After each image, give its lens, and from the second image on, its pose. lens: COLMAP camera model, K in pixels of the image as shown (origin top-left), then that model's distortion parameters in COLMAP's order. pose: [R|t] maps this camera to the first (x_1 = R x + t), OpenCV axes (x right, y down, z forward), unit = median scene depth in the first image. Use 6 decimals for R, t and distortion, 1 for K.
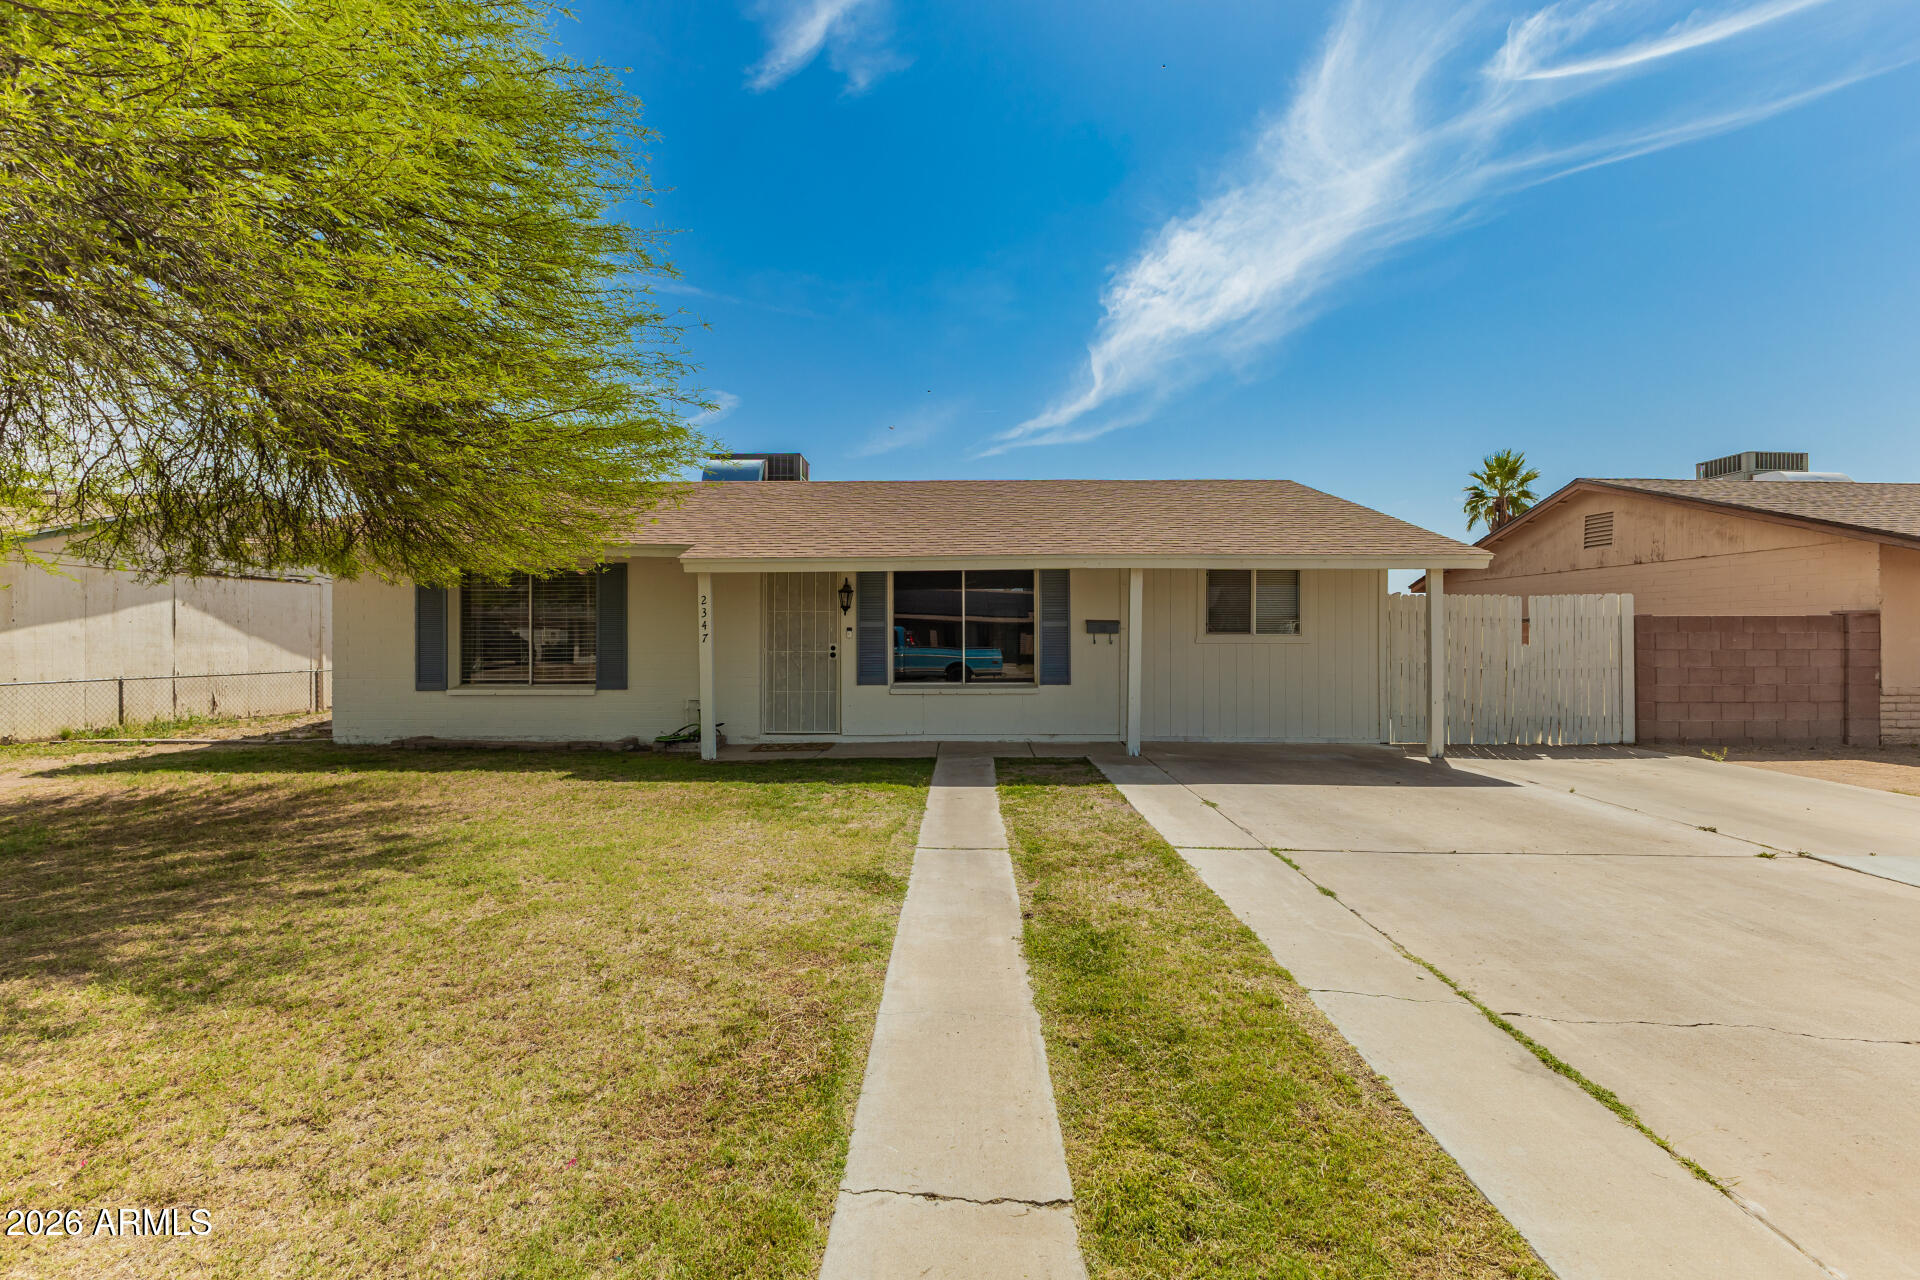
lens RADIAL K [[828.5, 0, 960.0], [0, 828.5, 640.0], [0, 0, 1]] dist [0.012784, 0.000237]
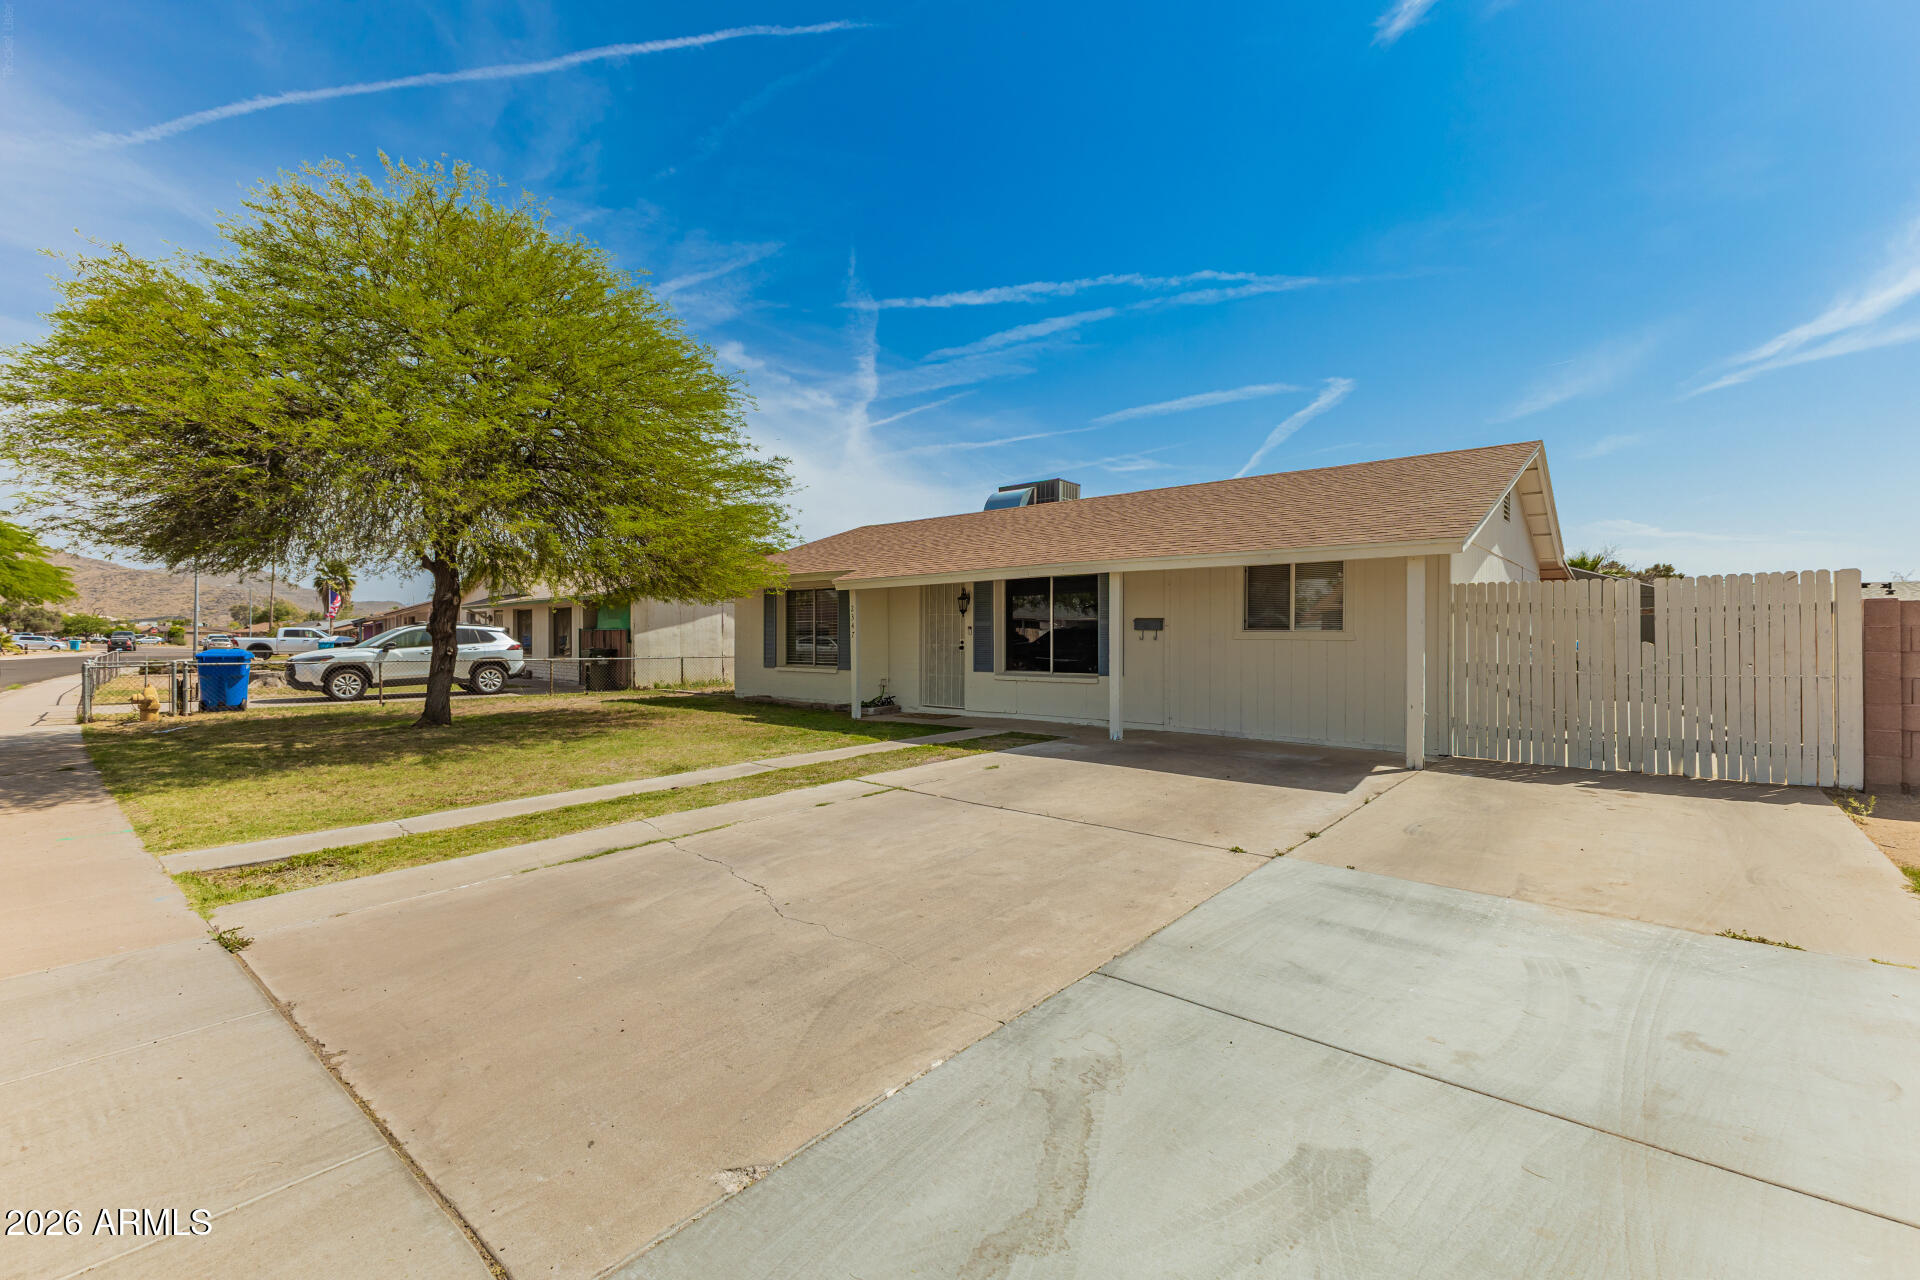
lens RADIAL K [[828.5, 0, 960.0], [0, 828.5, 640.0], [0, 0, 1]] dist [0.012784, 0.000237]
pose [[0.768354, 0.003670, -0.640015, 0.676437], [-0.001135, 0.999990, 0.004371, 0.000254], [0.640024, -0.002632, 0.768350, 0.004583]]
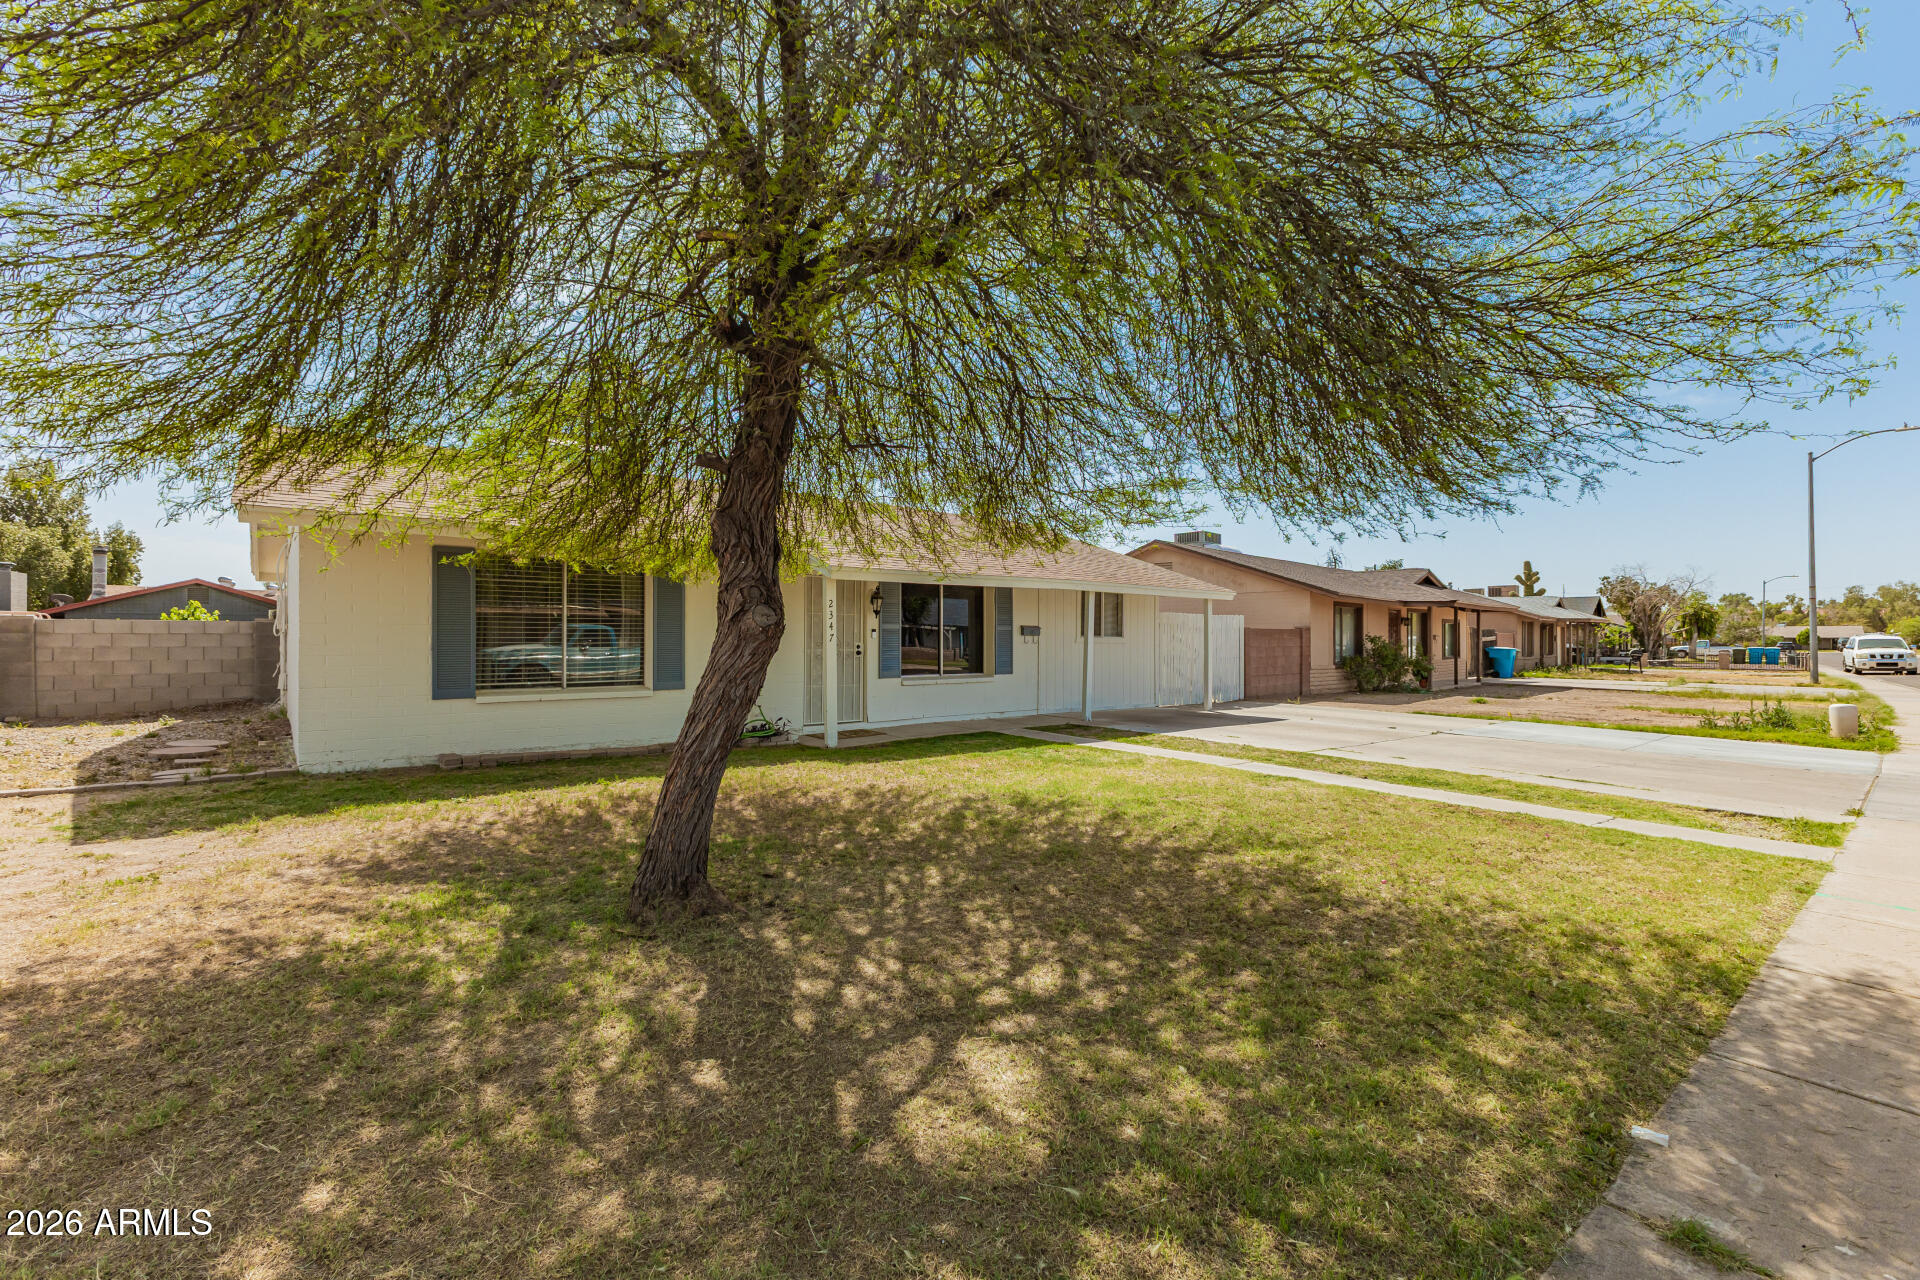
lens RADIAL K [[828.5, 0, 960.0], [0, 828.5, 640.0], [0, 0, 1]] dist [0.012784, 0.000237]
pose [[0.761522, 0.003190, 0.648131, -0.791869], [-0.005191, 0.999986, 0.001177, -0.001890], [-0.648118, -0.004261, 0.761528, 0.040754]]
